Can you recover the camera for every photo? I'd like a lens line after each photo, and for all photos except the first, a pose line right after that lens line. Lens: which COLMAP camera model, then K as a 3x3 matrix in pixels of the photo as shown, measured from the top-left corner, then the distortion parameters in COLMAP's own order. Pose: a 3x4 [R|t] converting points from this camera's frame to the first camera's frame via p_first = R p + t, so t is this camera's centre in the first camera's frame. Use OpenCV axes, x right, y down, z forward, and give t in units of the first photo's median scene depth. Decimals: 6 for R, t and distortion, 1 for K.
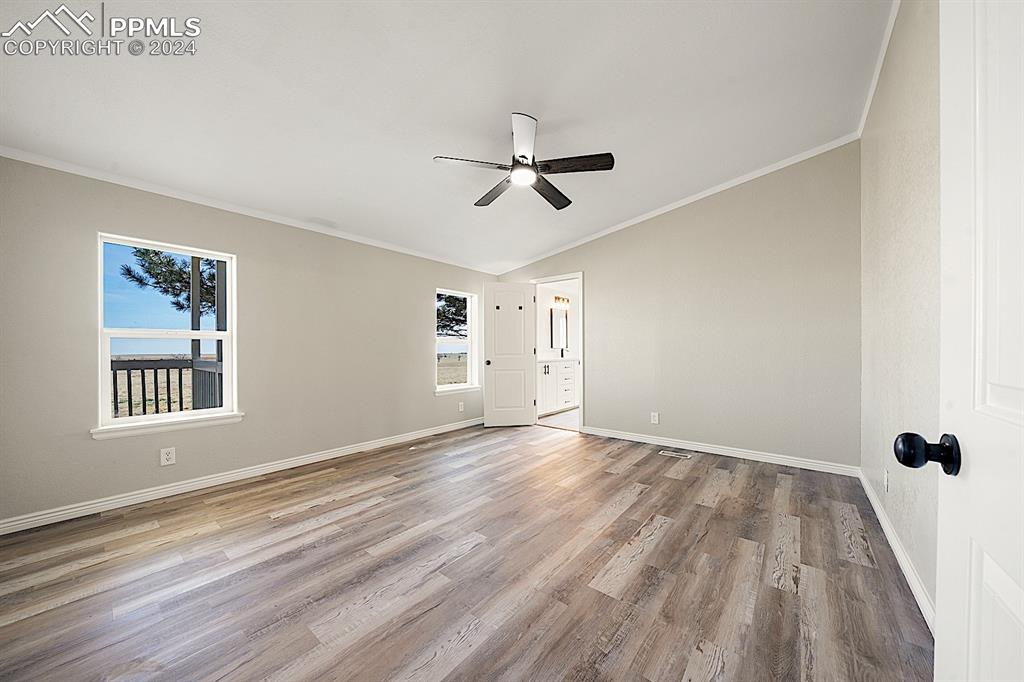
lens RADIAL K [[350.0, 0, 515.1], [0, 350.0, 344.7], [0, 0, 1]] dist [-0.006007, -0.000062]
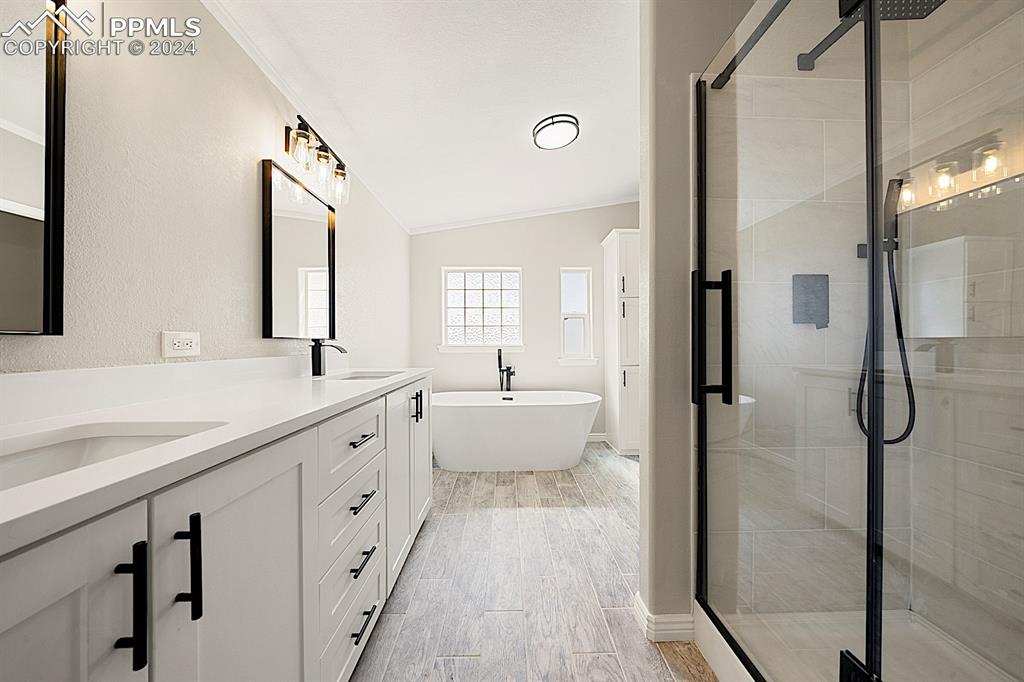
lens RADIAL K [[350.0, 0, 515.1], [0, 350.0, 344.7], [0, 0, 1]] dist [-0.006007, -0.000062]
pose [[0.761799, -0.001088, 0.647812, 0.078181], [-0.004453, 0.999966, 0.006916, 0.012077], [-0.647798, -0.008153, 0.761769, 0.697623]]
